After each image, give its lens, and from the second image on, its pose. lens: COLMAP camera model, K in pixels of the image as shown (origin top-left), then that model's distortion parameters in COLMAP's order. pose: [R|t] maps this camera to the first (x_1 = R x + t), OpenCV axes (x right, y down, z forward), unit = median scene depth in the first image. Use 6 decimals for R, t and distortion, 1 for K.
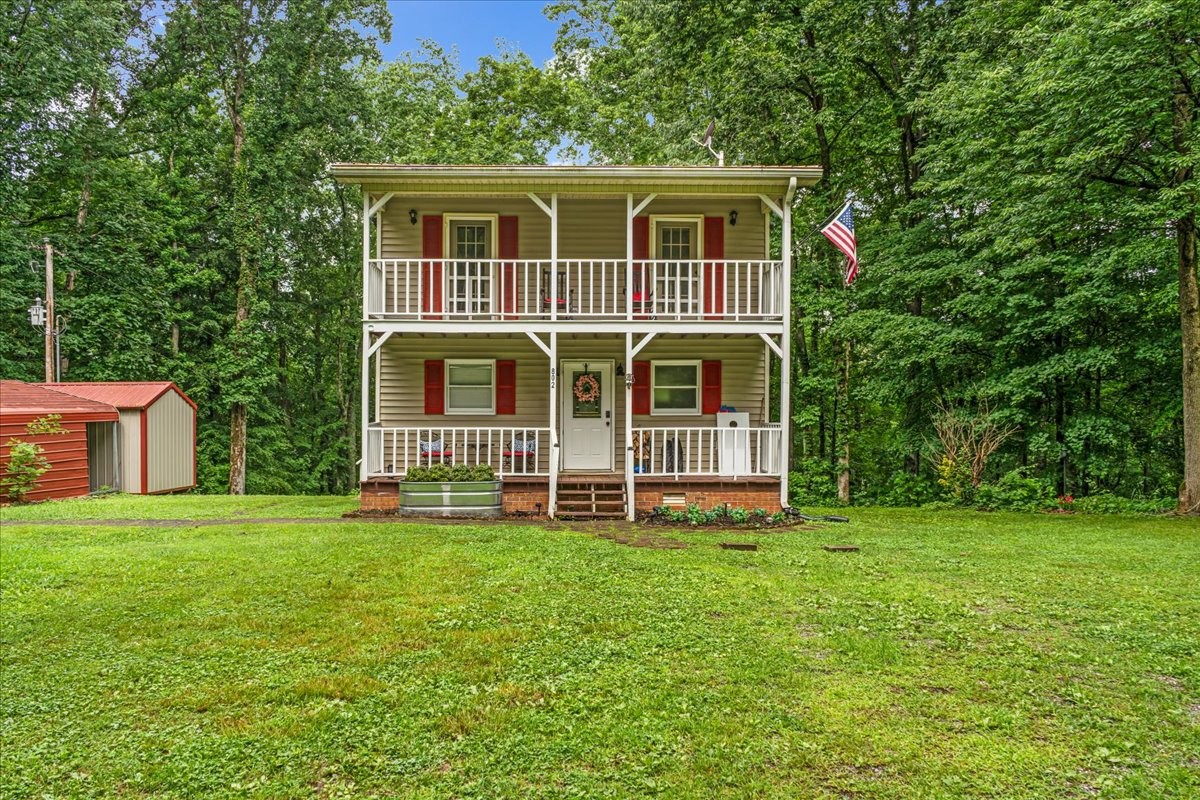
lens RADIAL K [[964.9, 0, 567.6], [0, 964.9, 428.4], [0, 0, 1]] dist [-0.008592, 0.024954]
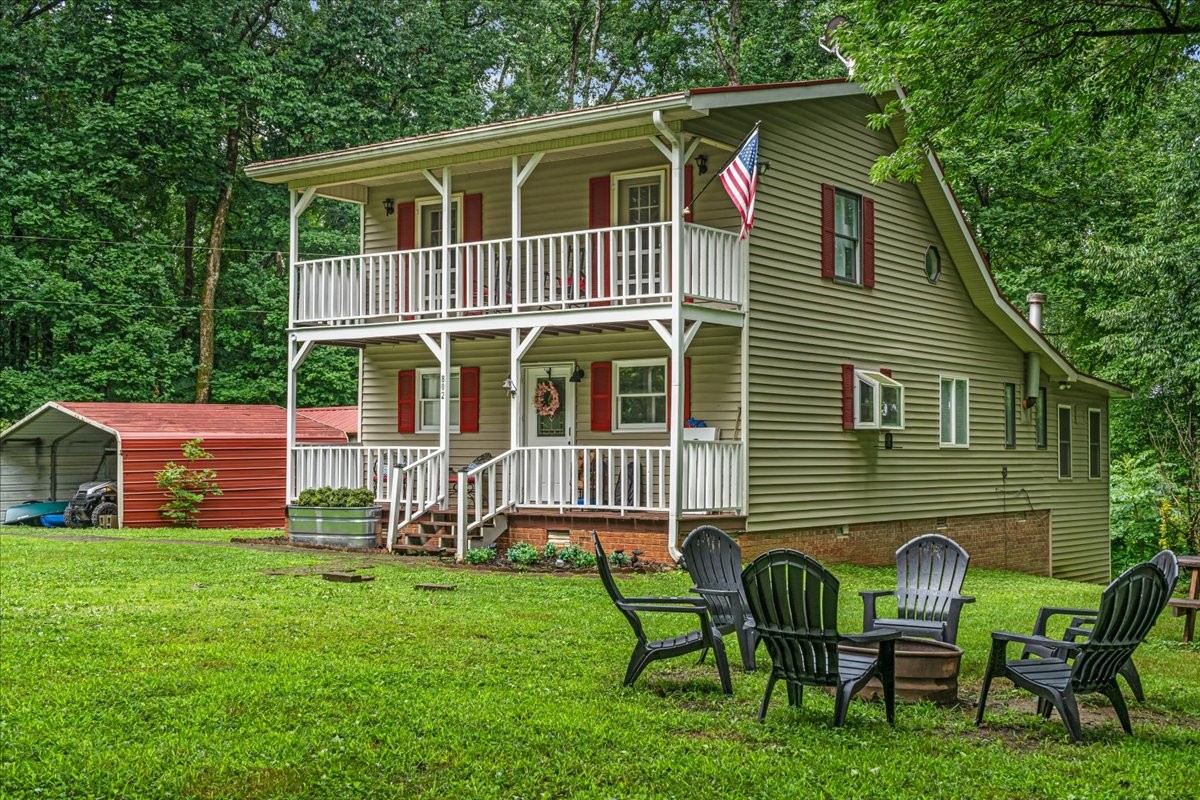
lens RADIAL K [[1498.0, 0, 597.6], [0, 1498.0, 402.4], [0, 0, 1]] dist [-0.005182, 0.000000]
pose [[0.795338, -0.020587, -0.605817, 0.802011], [-0.008311, 0.998959, -0.044857, 0.016406], [0.606110, 0.040711, 0.794338, 0.048563]]
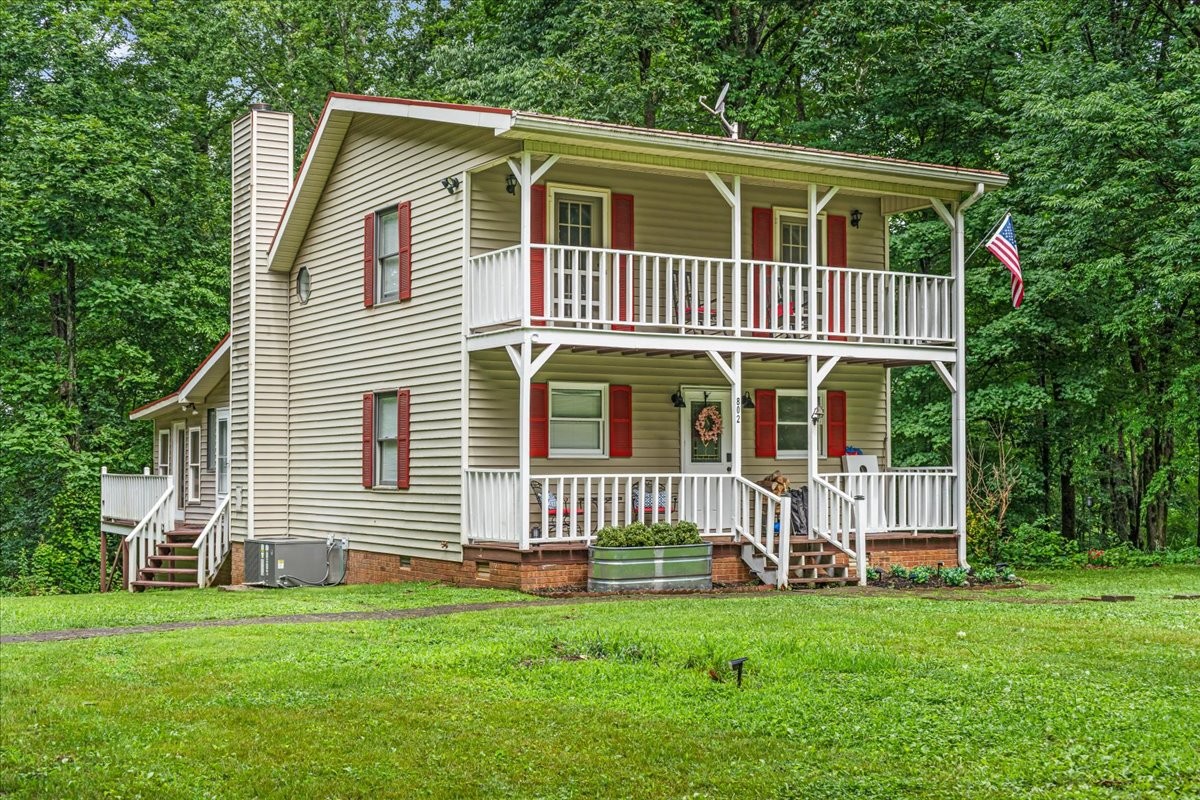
lens RADIAL K [[1564.4, 0, 596.4], [0, 1564.4, 400.4], [0, 0, 1]] dist [0.018377, 0.000000]
pose [[0.868169, 0.017350, 0.495966, -0.681304], [0.009533, 0.998621, -0.051621, 0.003868], [-0.496178, 0.049544, 0.866806, -0.038906]]
